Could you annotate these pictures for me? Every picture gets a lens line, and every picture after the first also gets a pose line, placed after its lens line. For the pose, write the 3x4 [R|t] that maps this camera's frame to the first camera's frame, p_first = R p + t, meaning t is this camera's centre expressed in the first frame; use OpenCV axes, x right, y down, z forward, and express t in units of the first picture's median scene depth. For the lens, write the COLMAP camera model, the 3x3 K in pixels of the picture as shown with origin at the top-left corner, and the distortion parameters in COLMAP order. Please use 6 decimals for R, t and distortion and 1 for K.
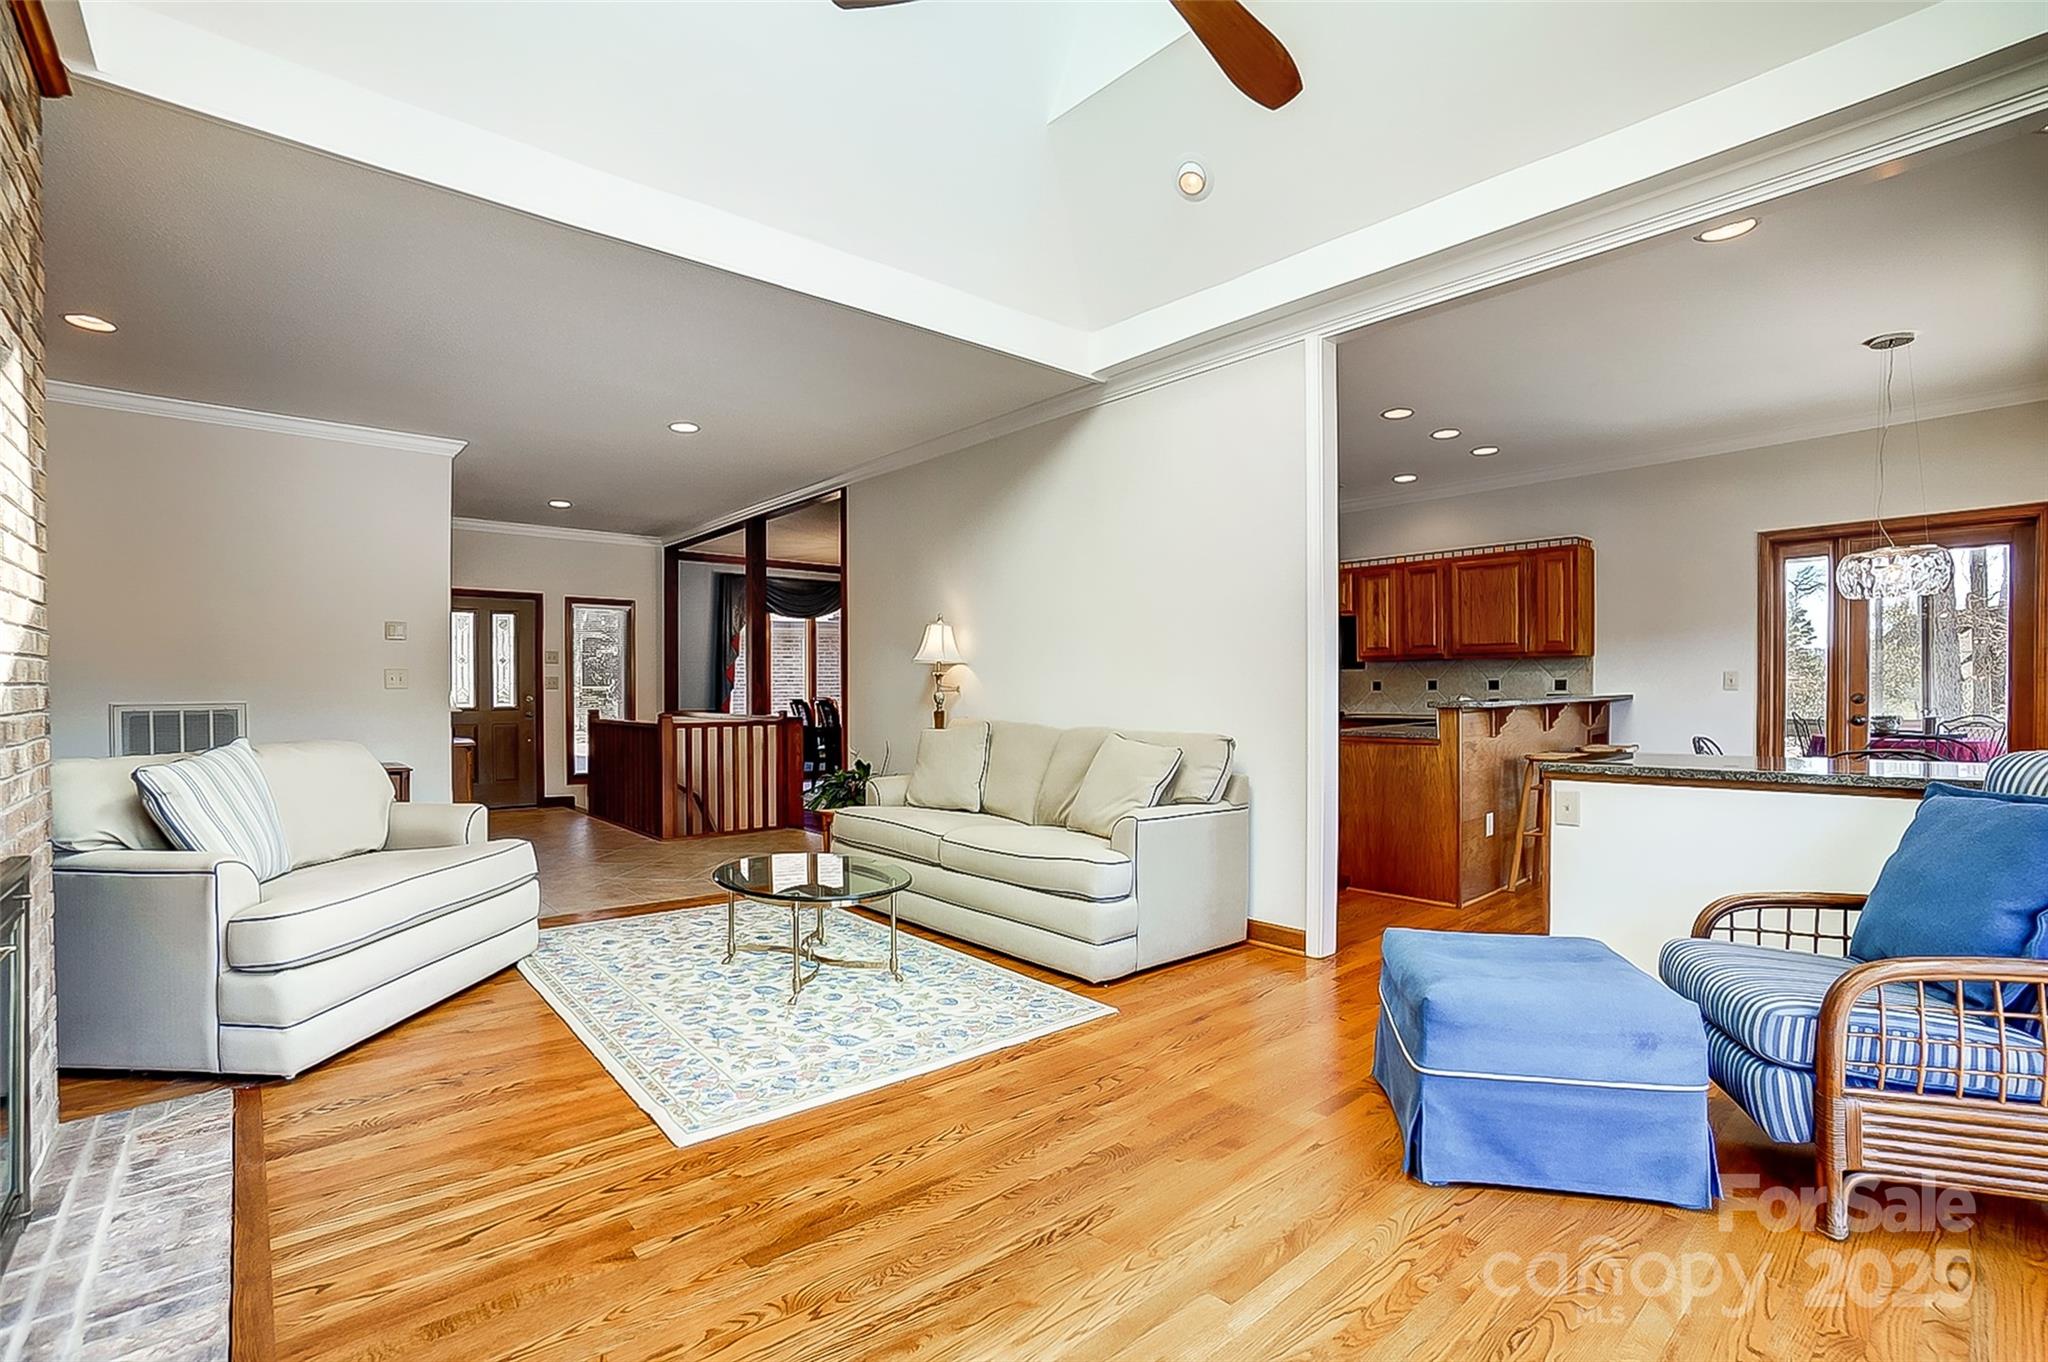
lens RADIAL K [[921.5, 0, 1022.9], [0, 921.5, 670.6], [0, 0, 1]] dist [-0.056907, 0.022160]
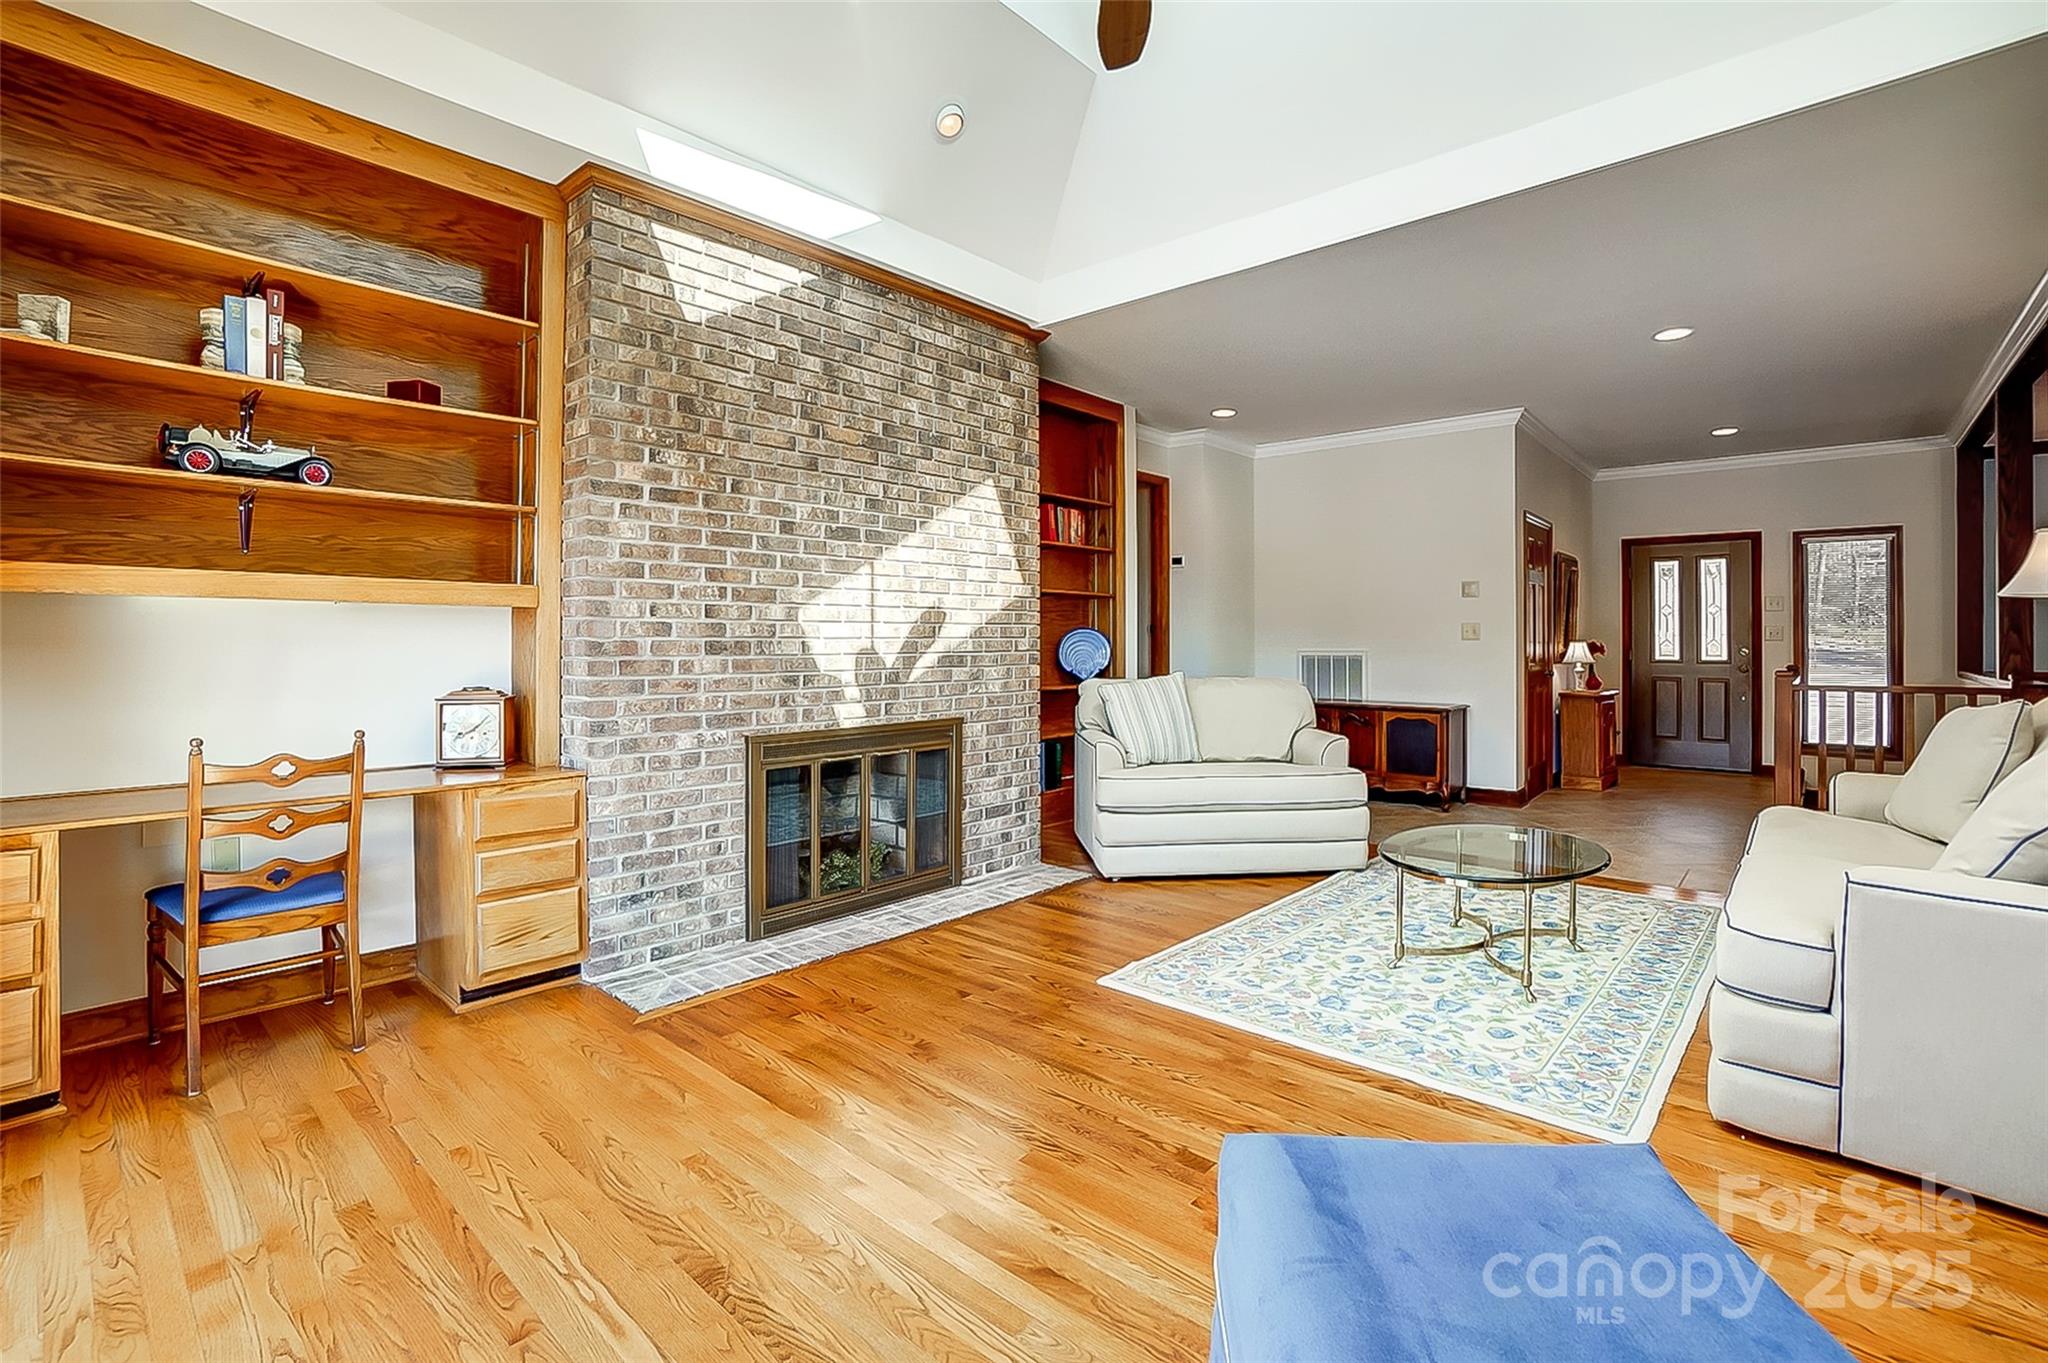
lens RADIAL K [[927.1, 0, 1025.4], [0, 927.1, 640.5], [0, 0, 1]] dist [-0.032767, 0.000324]
pose [[0.139280, 0.003781, -0.990246, 0.658604], [0.019571, 0.999787, 0.006570, 0.001781], [0.990060, -0.020295, 0.139176, 0.479906]]
